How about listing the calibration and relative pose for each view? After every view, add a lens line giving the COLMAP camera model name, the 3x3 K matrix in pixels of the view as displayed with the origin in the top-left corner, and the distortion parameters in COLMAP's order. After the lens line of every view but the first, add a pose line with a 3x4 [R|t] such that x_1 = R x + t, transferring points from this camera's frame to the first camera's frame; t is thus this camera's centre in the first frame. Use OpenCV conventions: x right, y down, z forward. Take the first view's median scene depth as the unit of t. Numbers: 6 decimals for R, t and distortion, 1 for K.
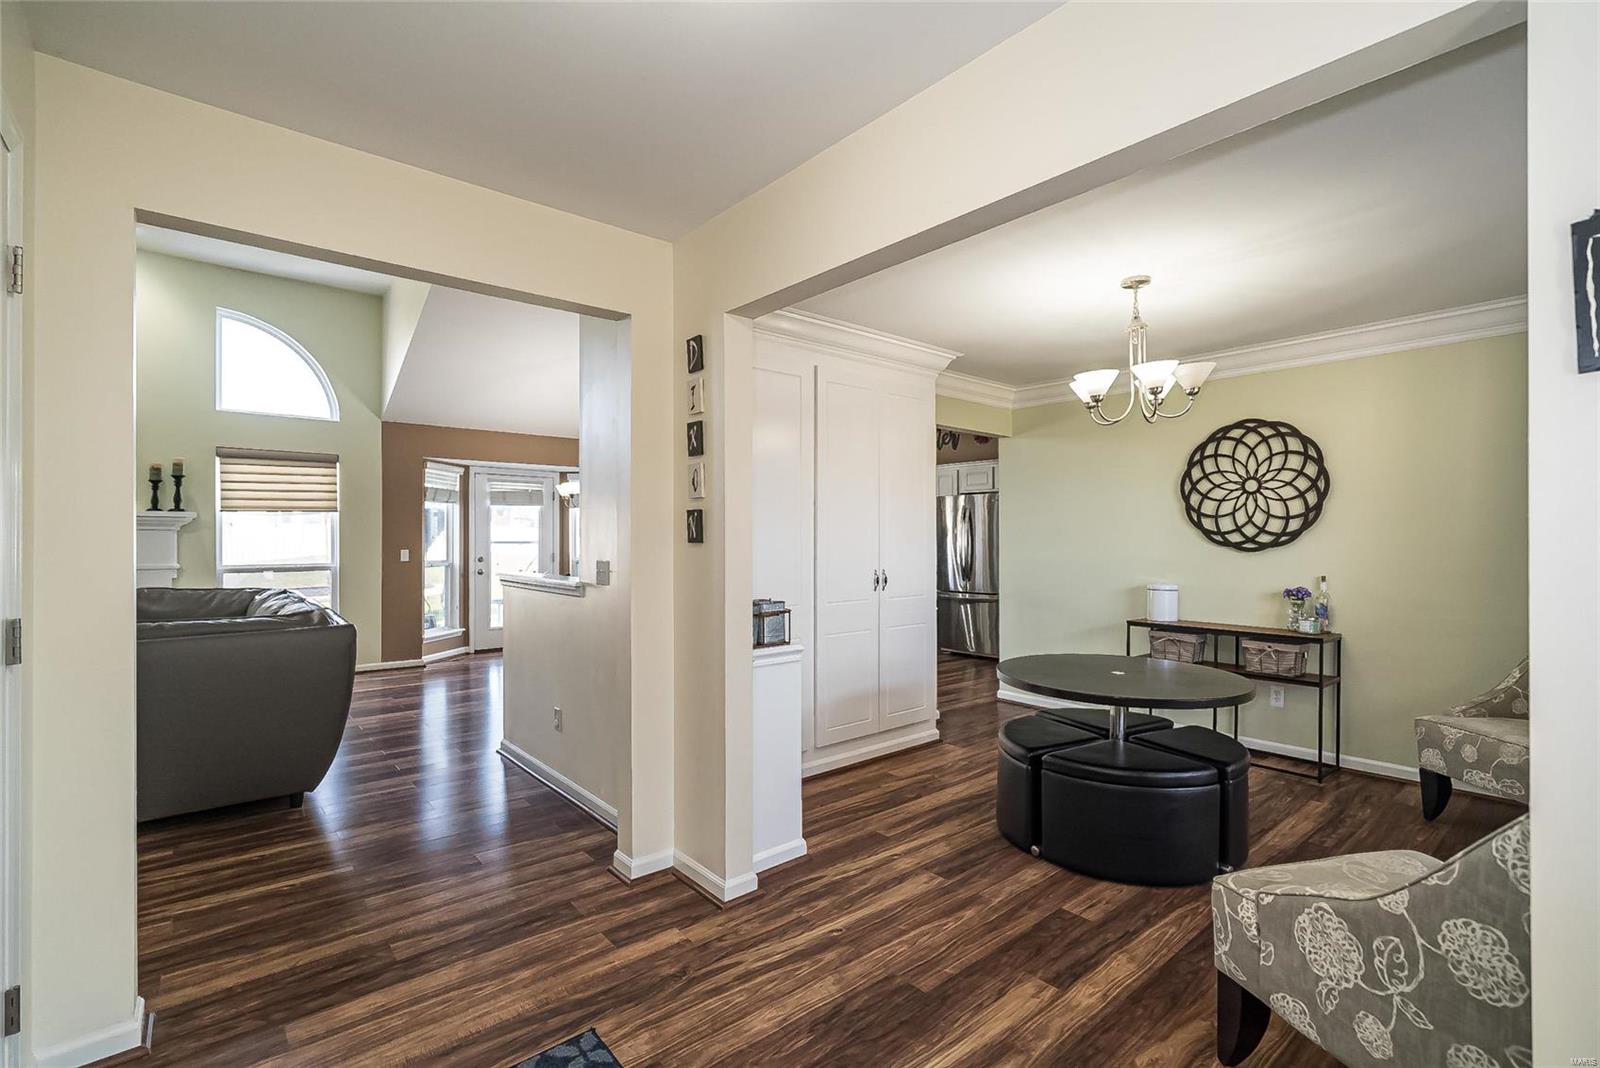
lens RADIAL K [[727.4, 0, 806.6], [0, 727.4, 533.9], [0, 0, 1]] dist [-0.000608, 0.000839]
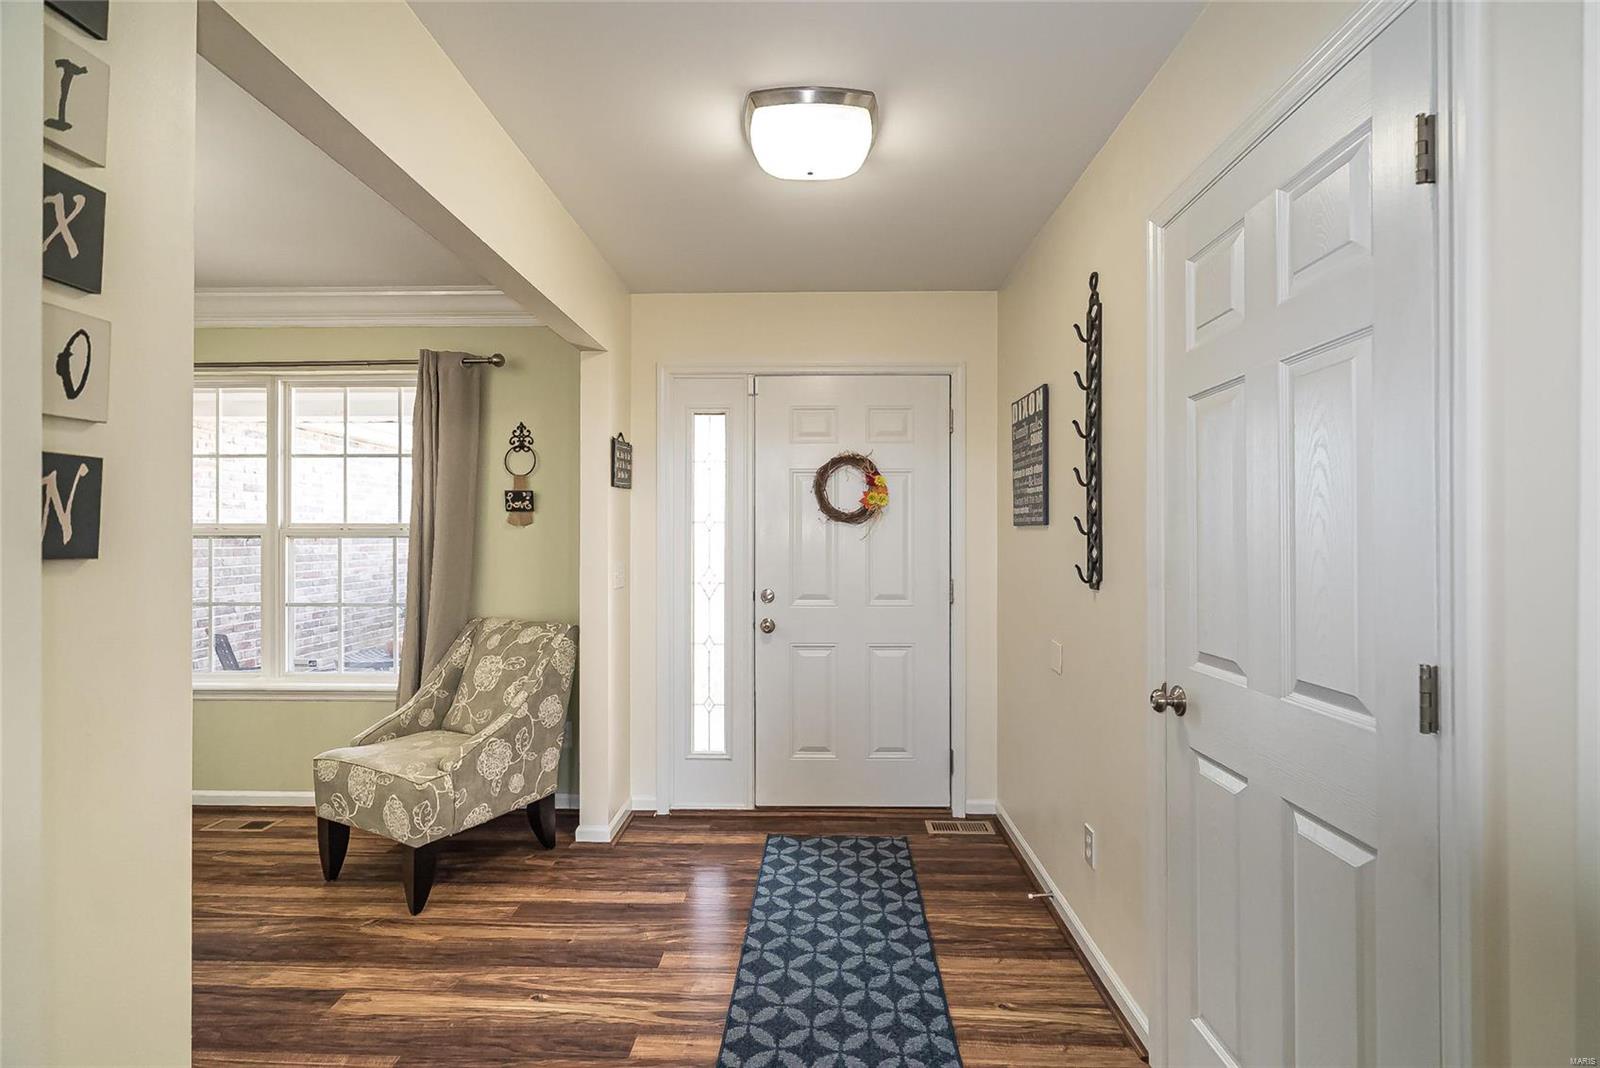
lens RADIAL K [[727.4, 0, 801.5], [0, 727.4, 531.1], [0, 0, 1]] dist [-0.000608, 0.000839]
pose [[-0.741008, 0.003714, 0.671486, -0.608084], [-0.001813, 0.999970, -0.007531, 0.001914], [-0.671493, -0.006798, -0.740979, 1.029347]]
